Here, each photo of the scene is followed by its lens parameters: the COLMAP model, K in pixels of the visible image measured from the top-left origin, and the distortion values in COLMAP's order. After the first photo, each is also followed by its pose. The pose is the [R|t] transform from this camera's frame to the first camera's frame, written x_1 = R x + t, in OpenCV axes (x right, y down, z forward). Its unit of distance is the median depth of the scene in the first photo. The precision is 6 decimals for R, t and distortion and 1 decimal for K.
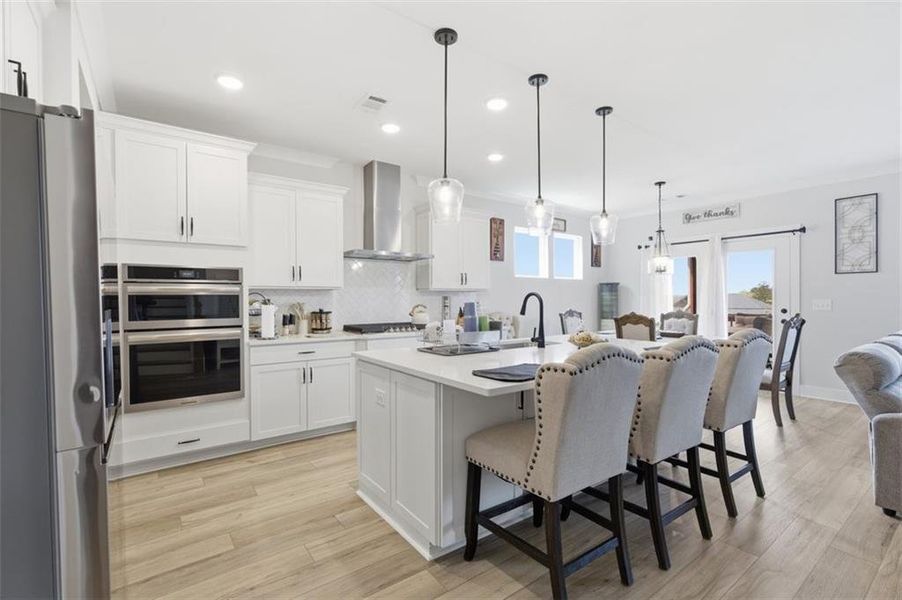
lens RADIAL K [[410.8, 0, 457.6], [0, 410.8, 301.2], [0, 0, 1]] dist [0.003269, -0.000404]
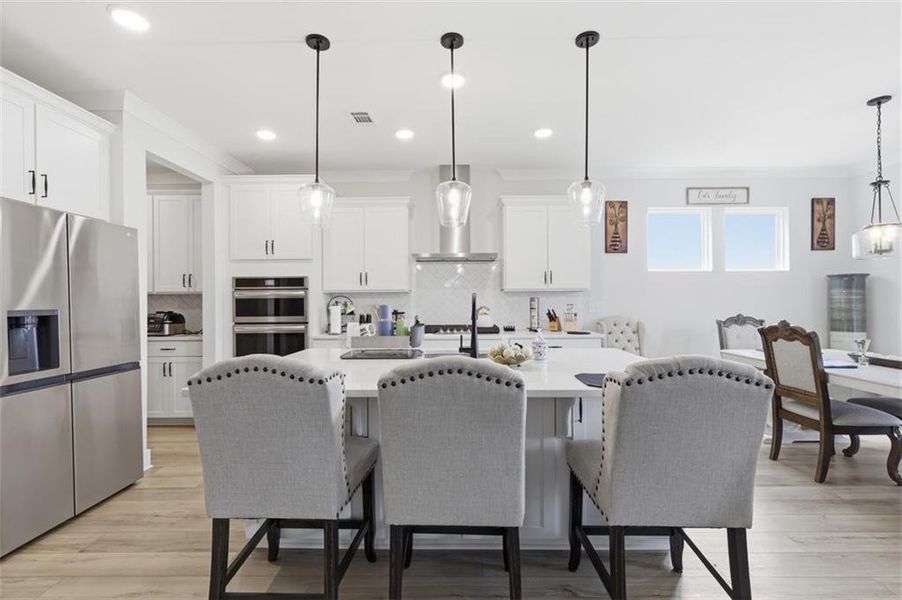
lens RADIAL K [[410.8, 0, 452.4], [0, 410.8, 301.1], [0, 0, 1]] dist [0.003269, -0.000404]
pose [[0.793765, -0.000396, -0.608225, 0.429373], [-0.000567, 0.999999, -0.001391, -0.002932], [0.608224, 0.001449, 0.793764, 0.202025]]
